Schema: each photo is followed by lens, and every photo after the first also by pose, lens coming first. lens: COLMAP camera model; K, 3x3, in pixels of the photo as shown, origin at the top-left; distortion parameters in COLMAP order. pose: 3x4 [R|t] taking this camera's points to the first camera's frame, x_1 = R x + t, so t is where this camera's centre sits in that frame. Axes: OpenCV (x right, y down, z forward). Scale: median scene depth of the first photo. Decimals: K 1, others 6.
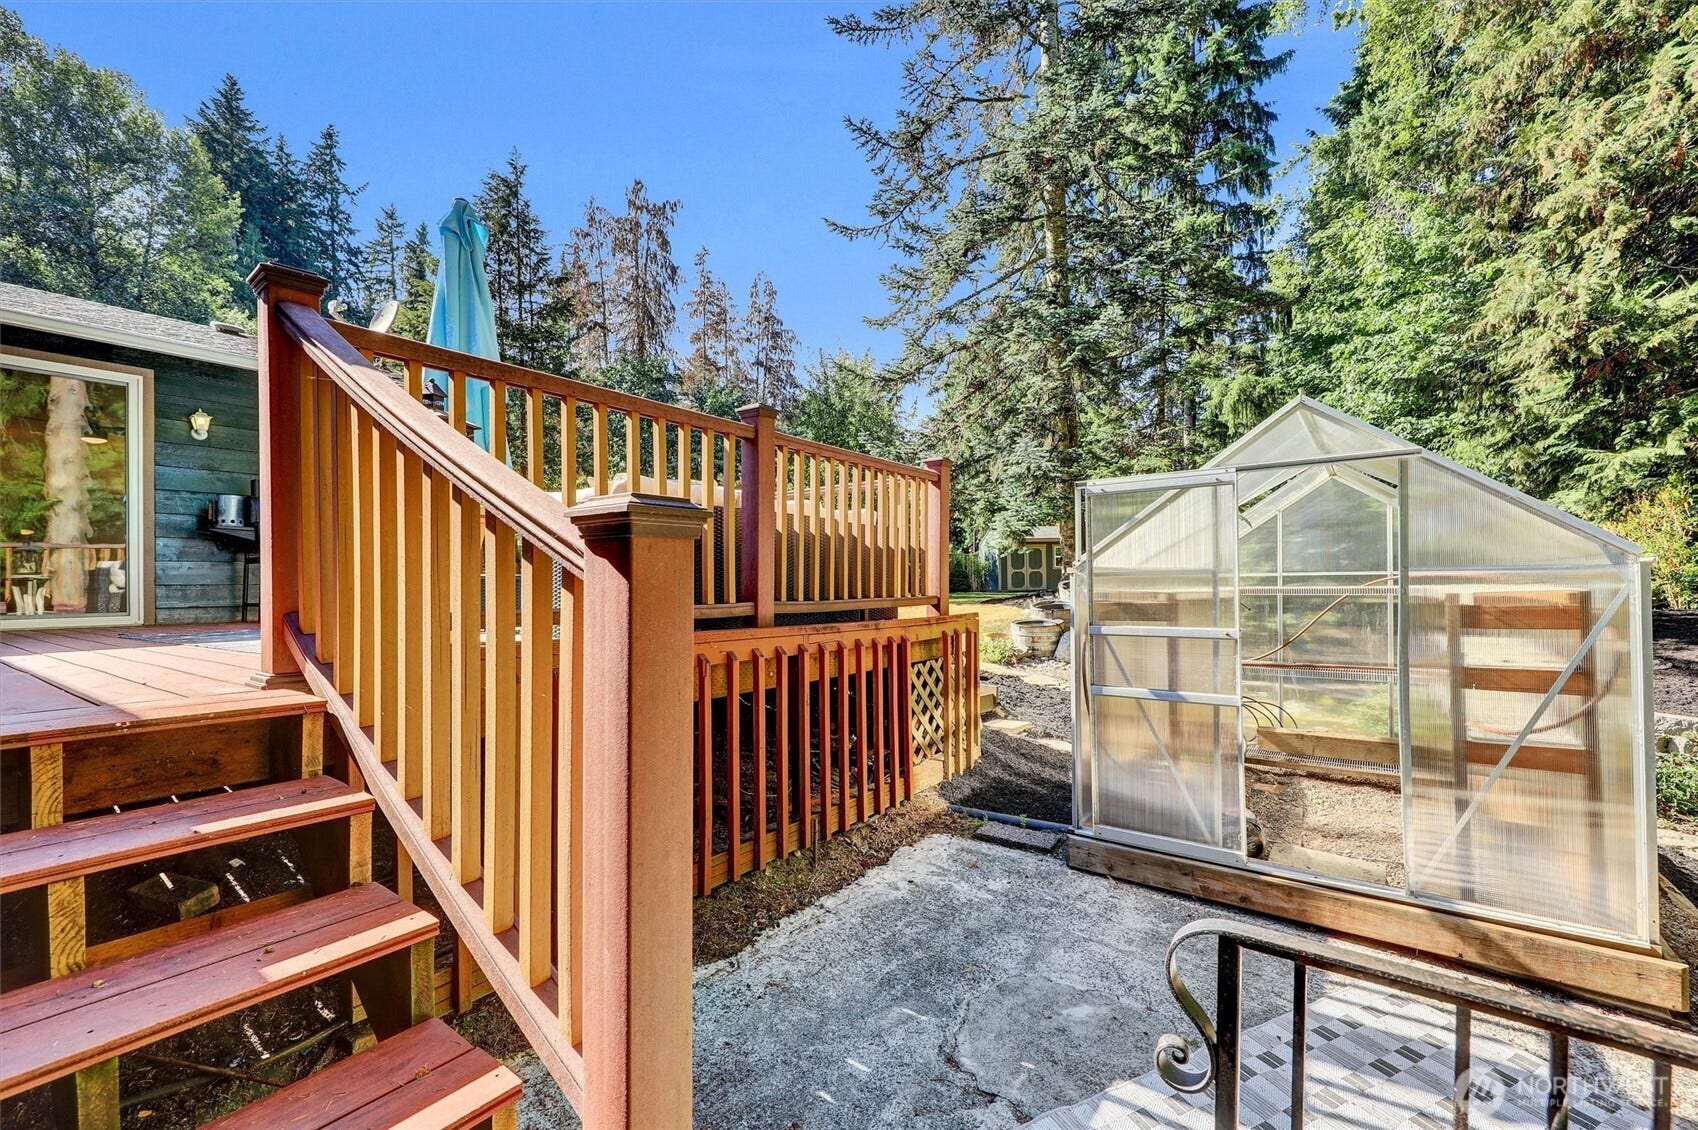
lens RADIAL K [[722.0, 0, 852.5], [0, 722.0, 581.6], [0, 0, 1]] dist [0.011048, -0.006014]
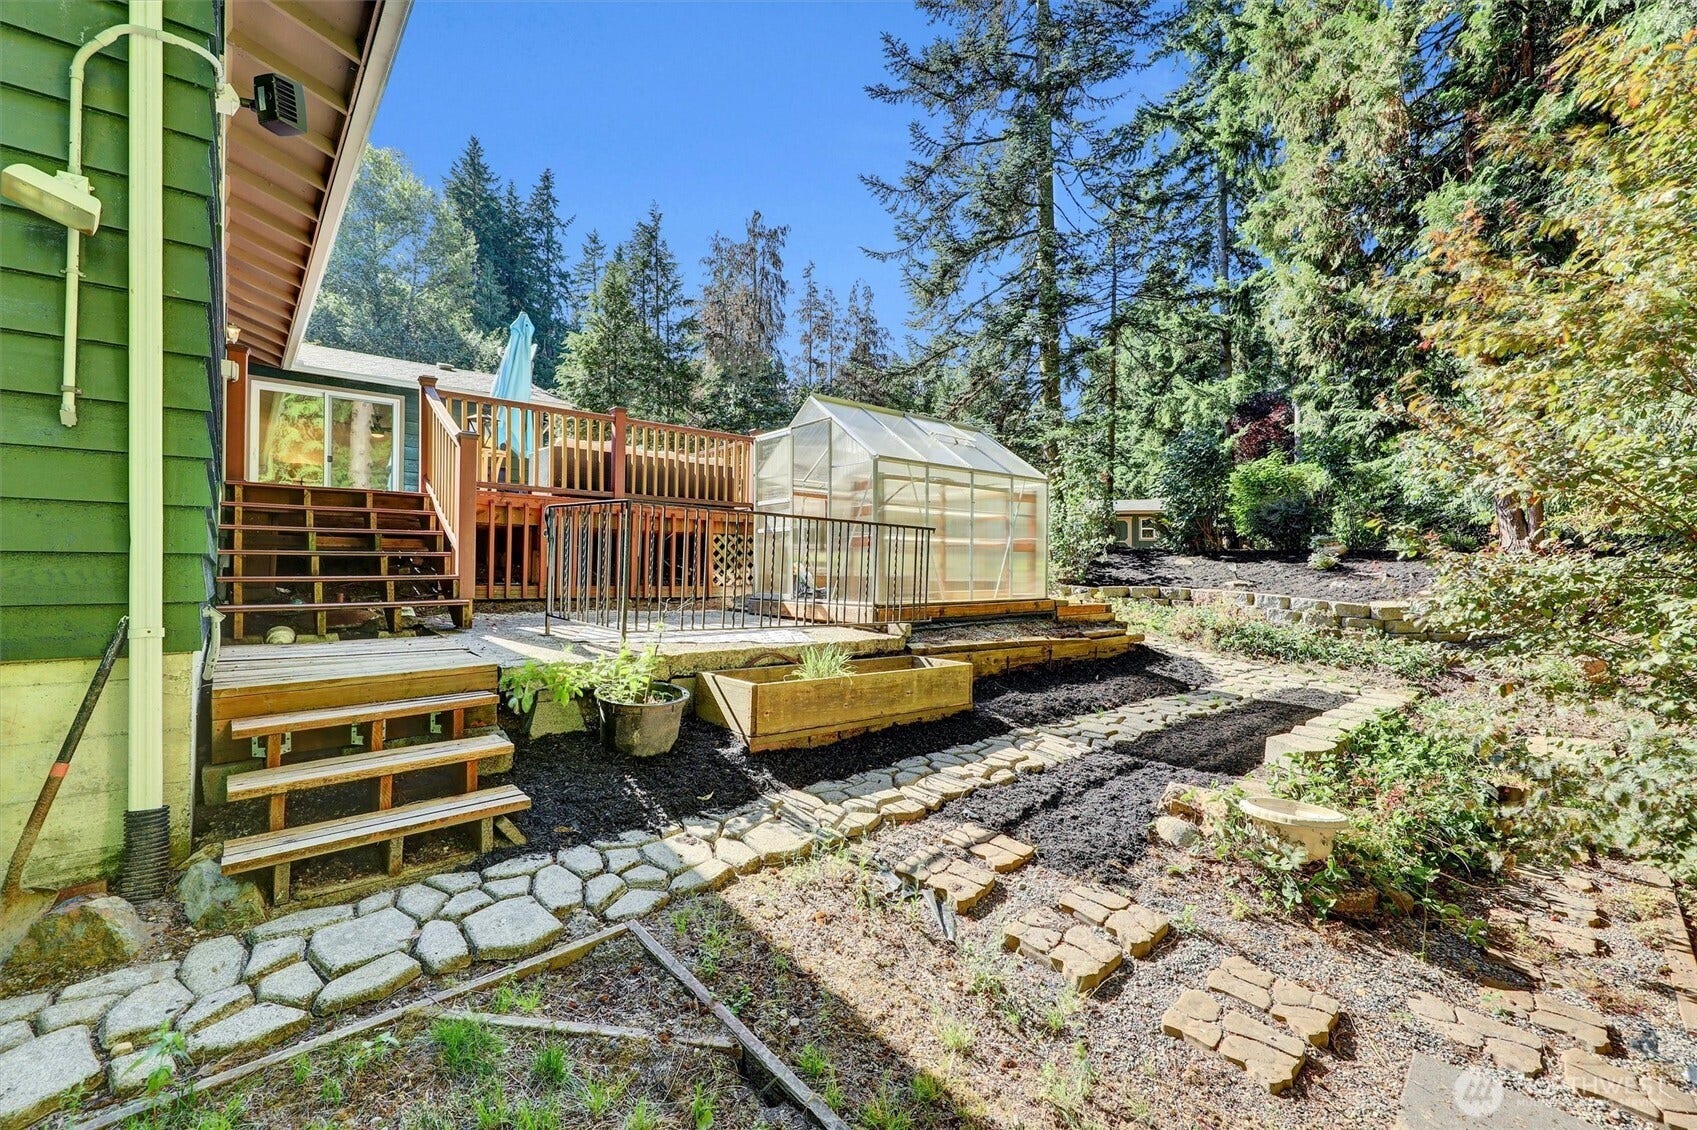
lens RADIAL K [[715.7, 0, 852.8], [0, 715.7, 563.1], [0, 0, 1]] dist [0.013808, -0.006135]
pose [[0.975356, 0.011399, -0.220344, 0.122776], [-0.012093, 0.999925, -0.001803, 0.026230], [0.220307, 0.004423, 0.975420, -0.114818]]
